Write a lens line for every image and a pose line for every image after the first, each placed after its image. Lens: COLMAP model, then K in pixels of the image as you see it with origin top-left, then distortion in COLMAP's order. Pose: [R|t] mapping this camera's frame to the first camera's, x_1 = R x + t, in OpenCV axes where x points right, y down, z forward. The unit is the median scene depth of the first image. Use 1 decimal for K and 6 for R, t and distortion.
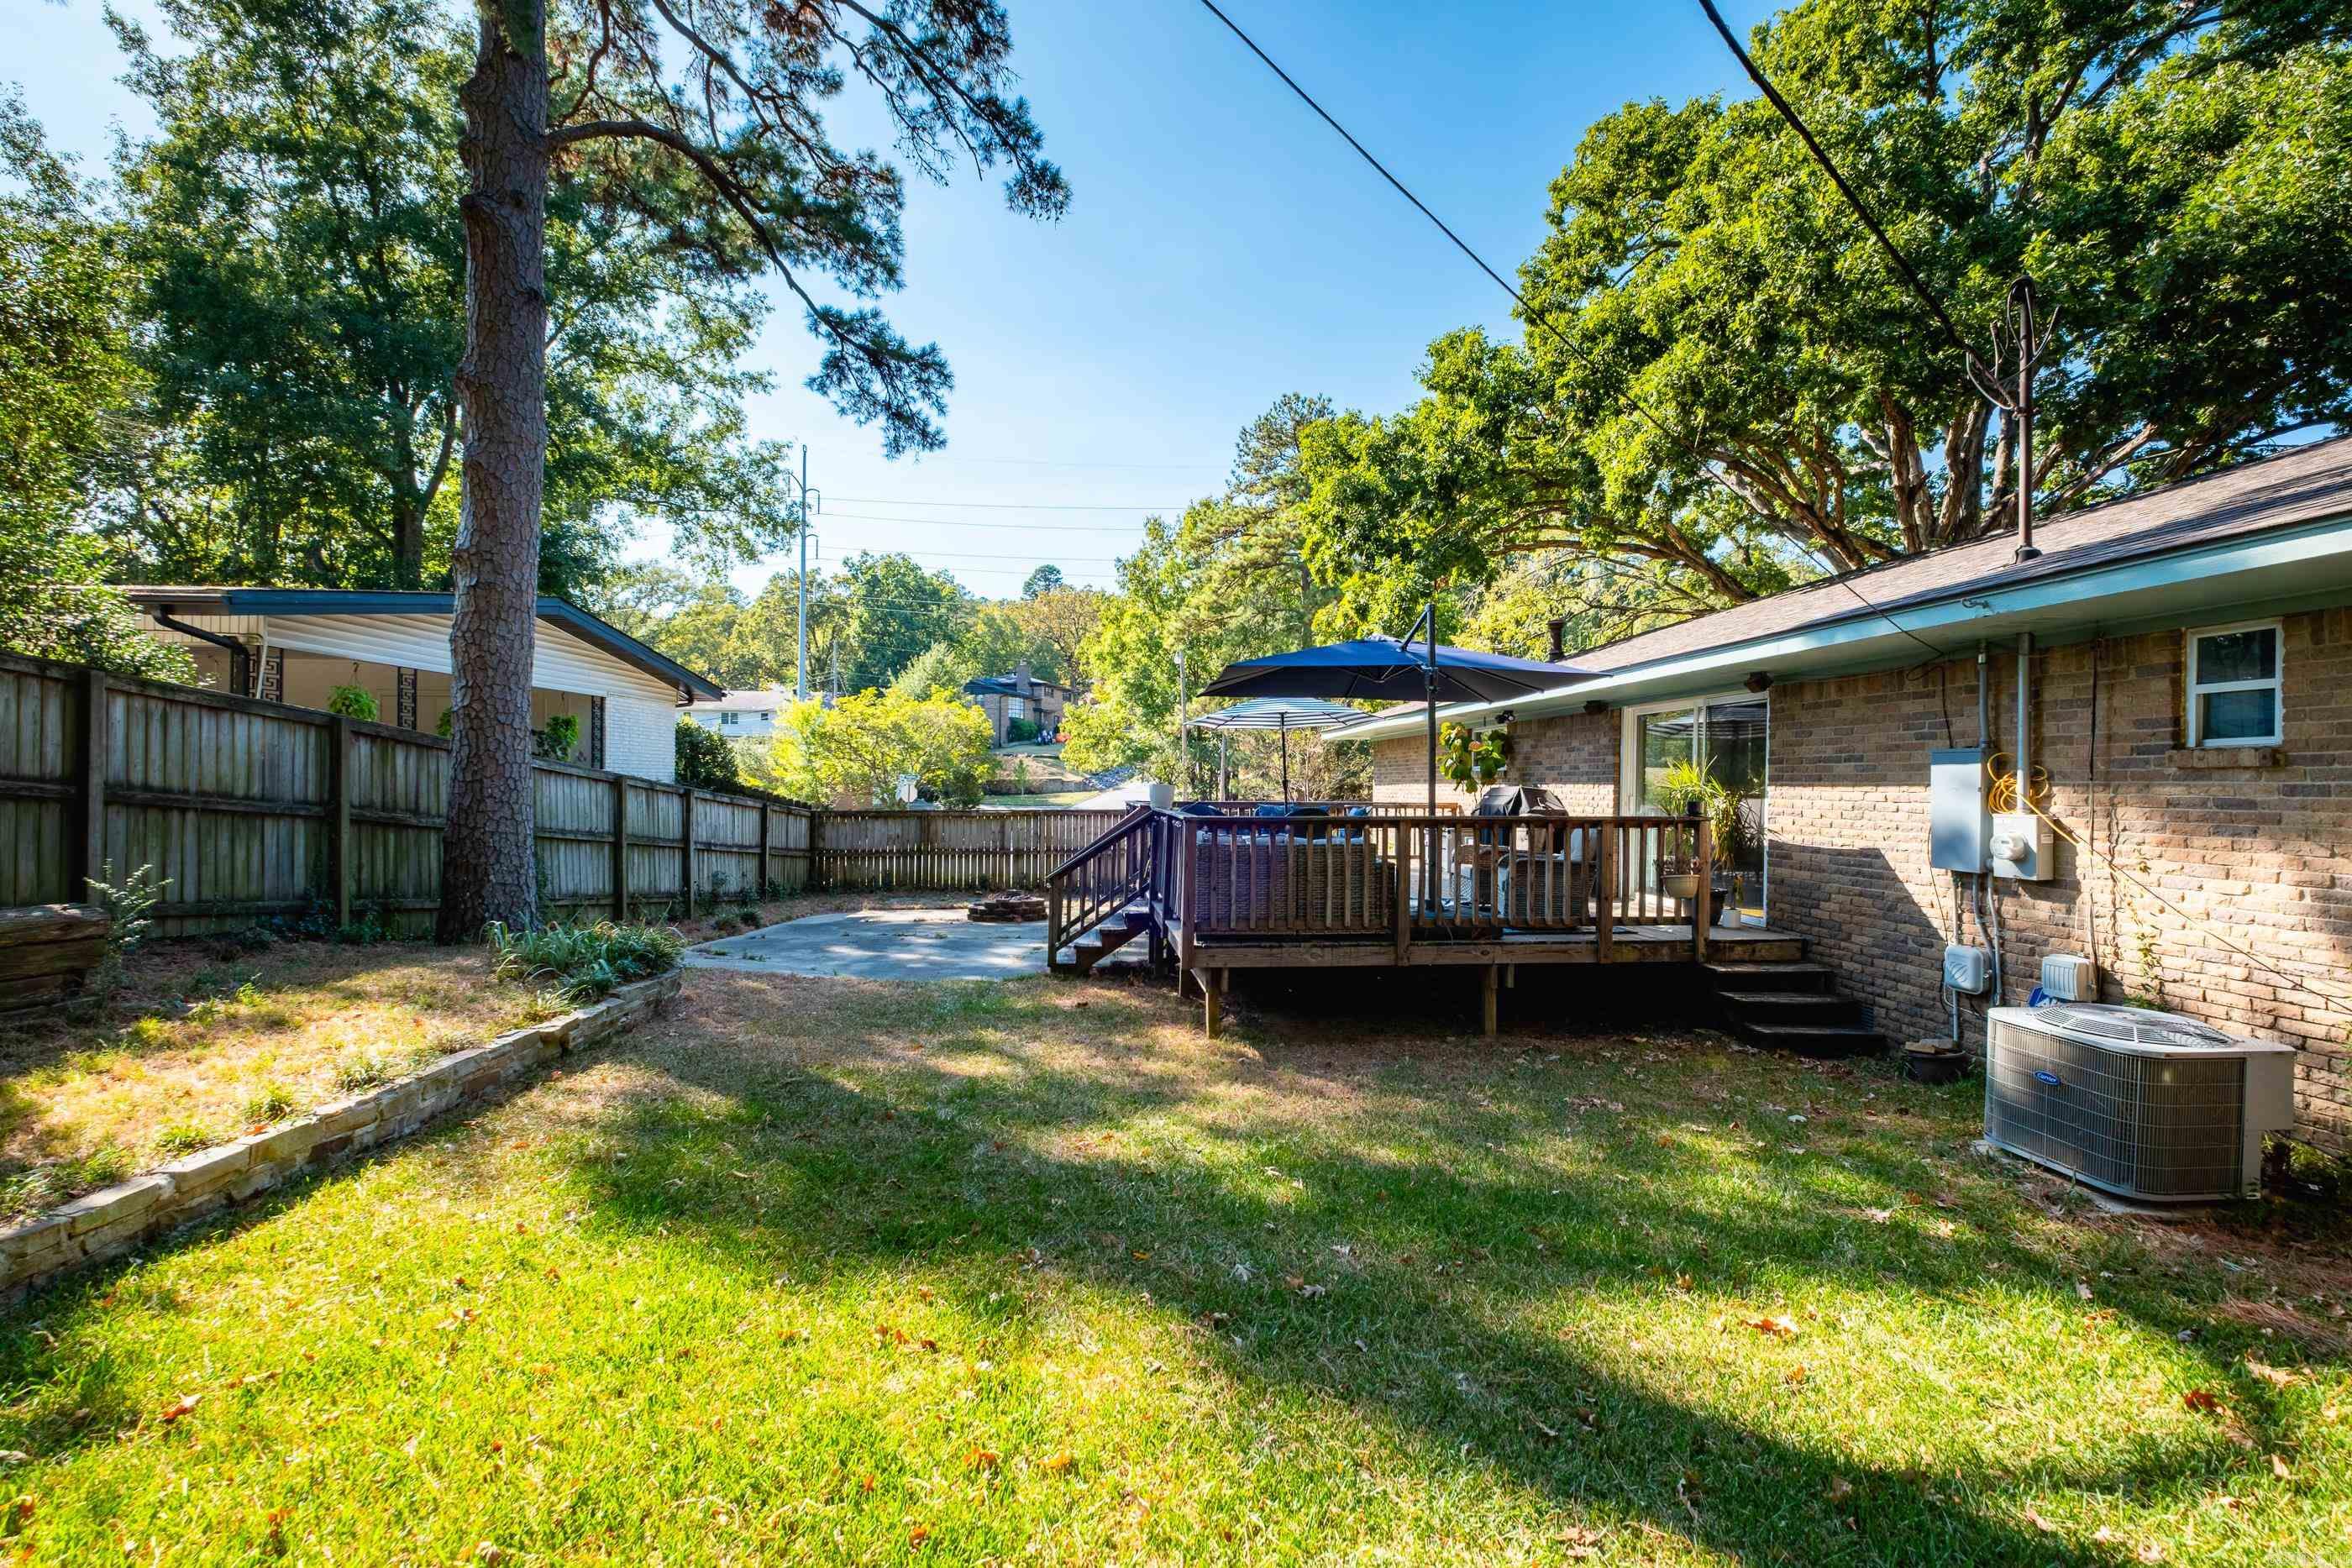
lens RADIAL K [[1017.1, 0, 1208.1], [0, 1017.1, 775.7], [0, 0, 1]] dist [0.007739, -0.004502]
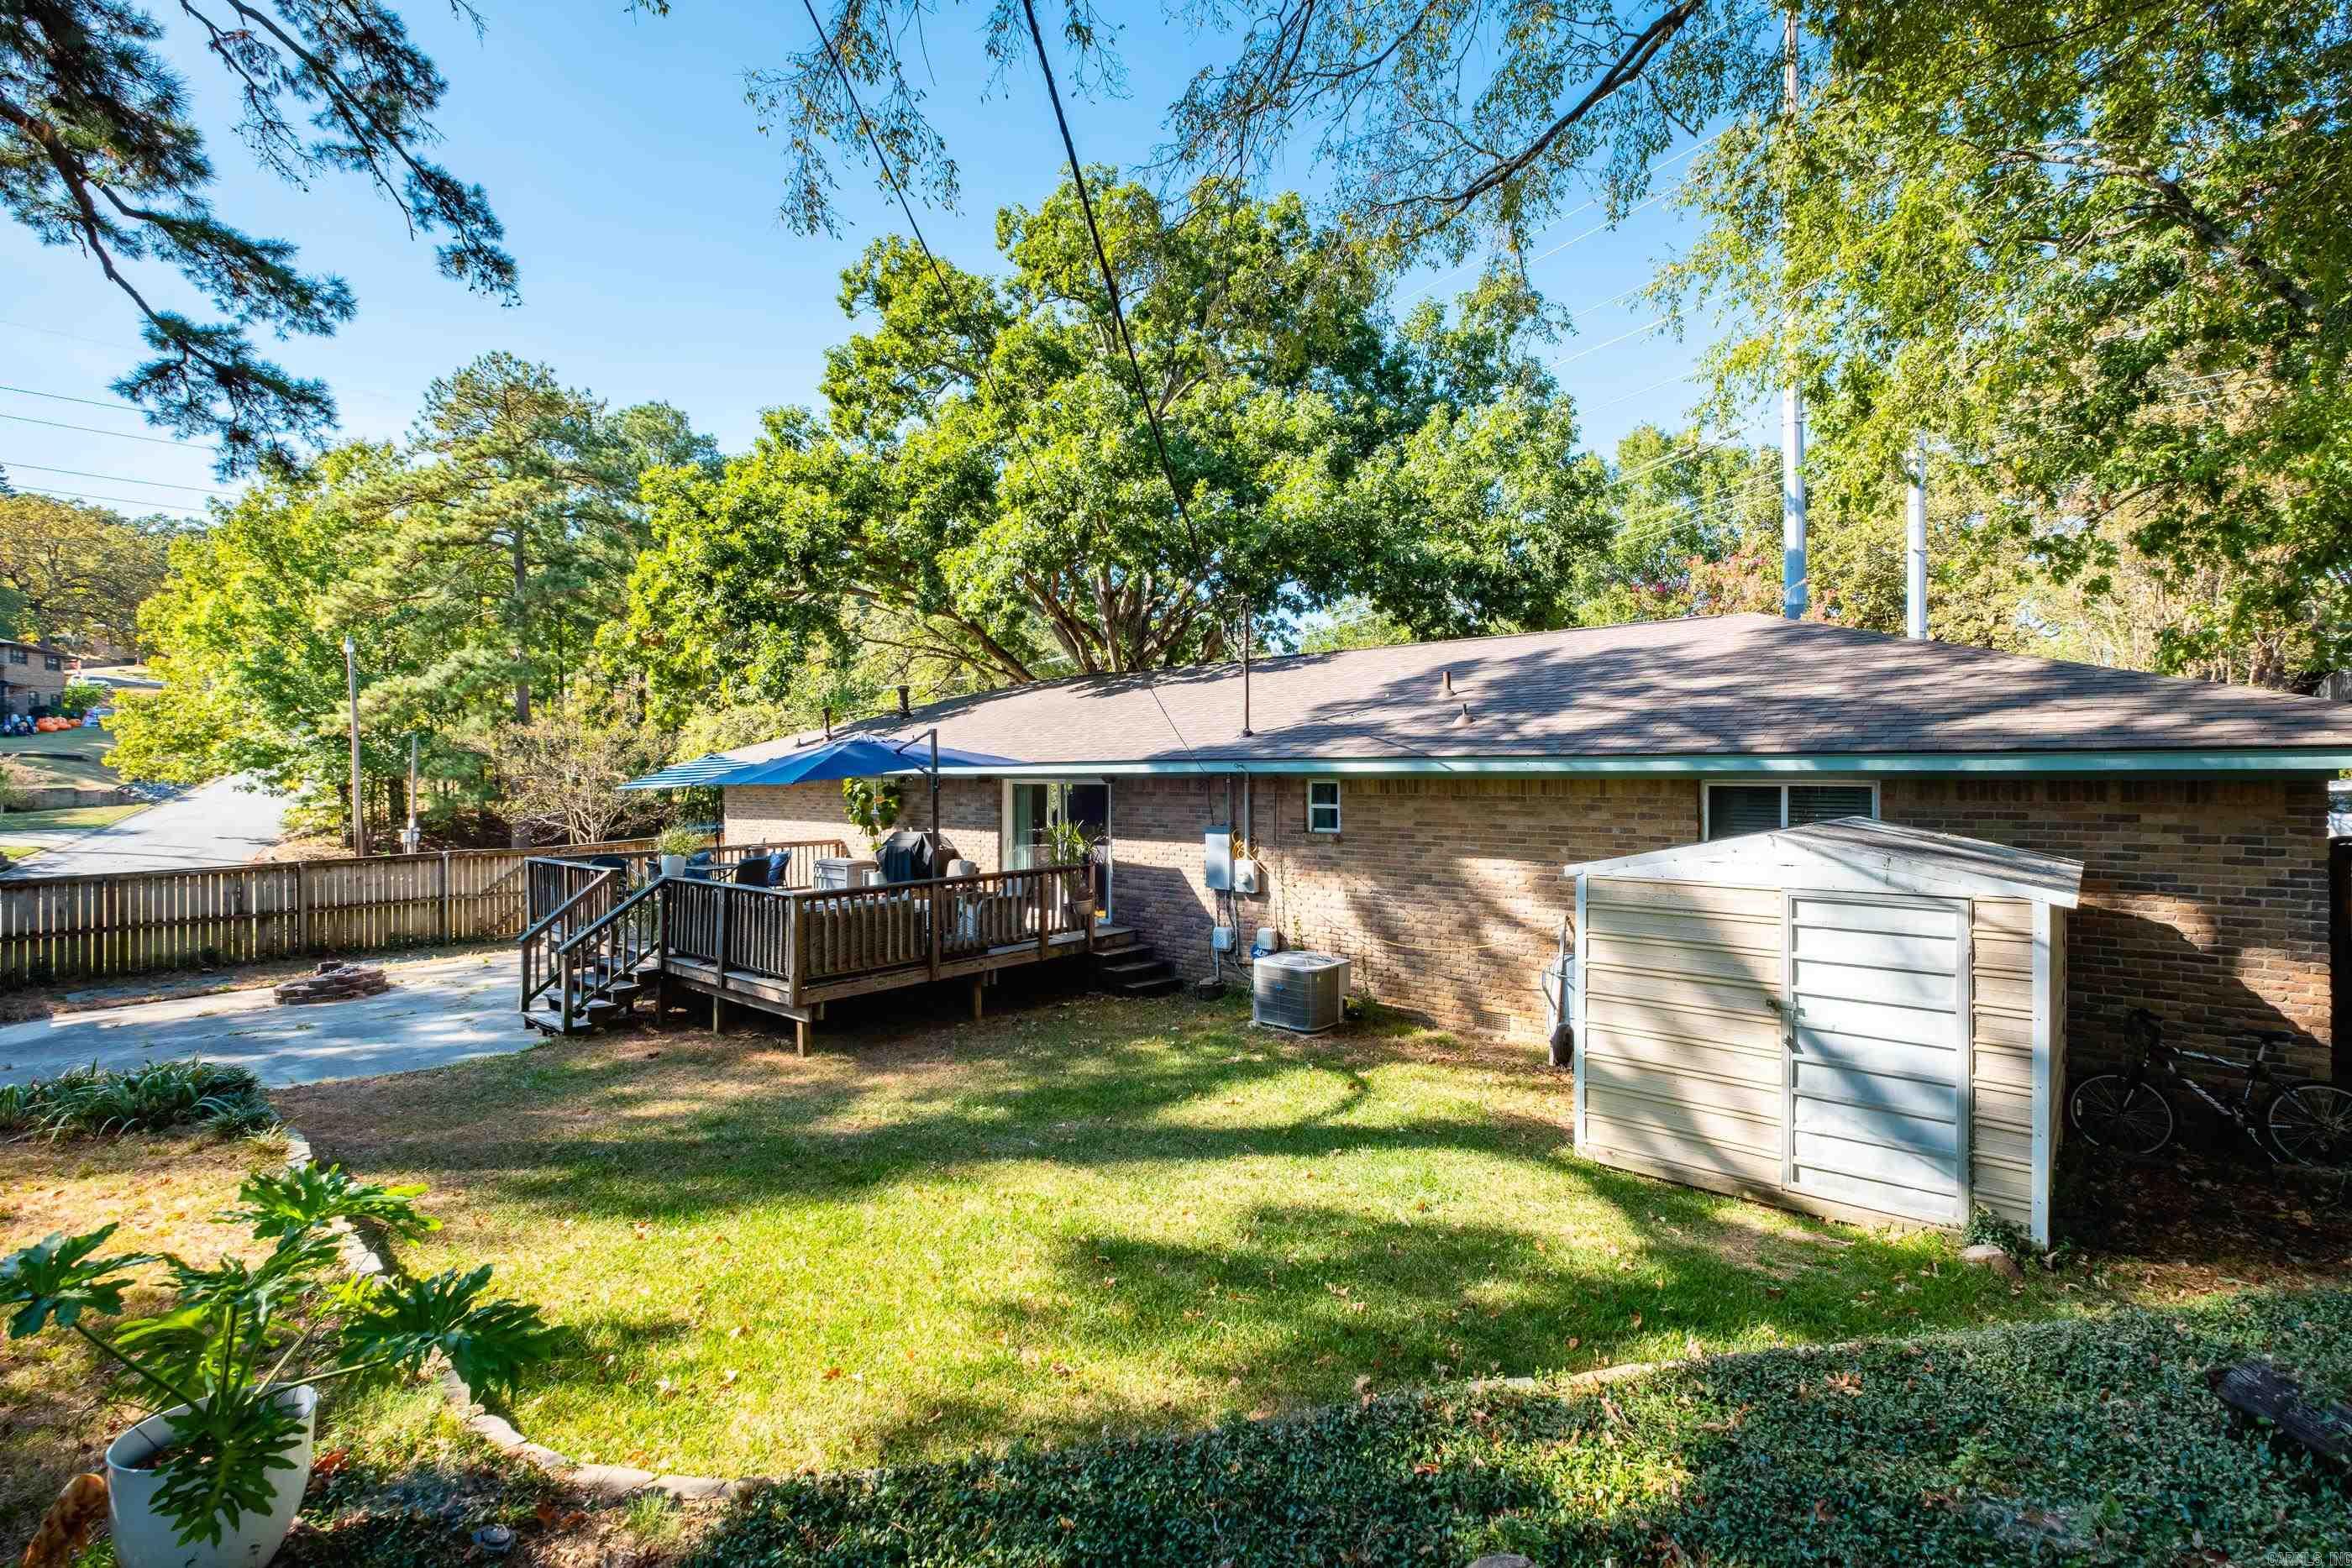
lens RADIAL K [[1017.1, 0, 1177.5], [0, 1017.1, 761.2], [0, 0, 1]] dist [0.007739, -0.004502]
pose [[0.746386, -0.005337, 0.665491, -0.316114], [0.006645, 0.999978, 0.000567, -0.078275], [-0.665480, 0.003999, 0.746405, -0.204093]]
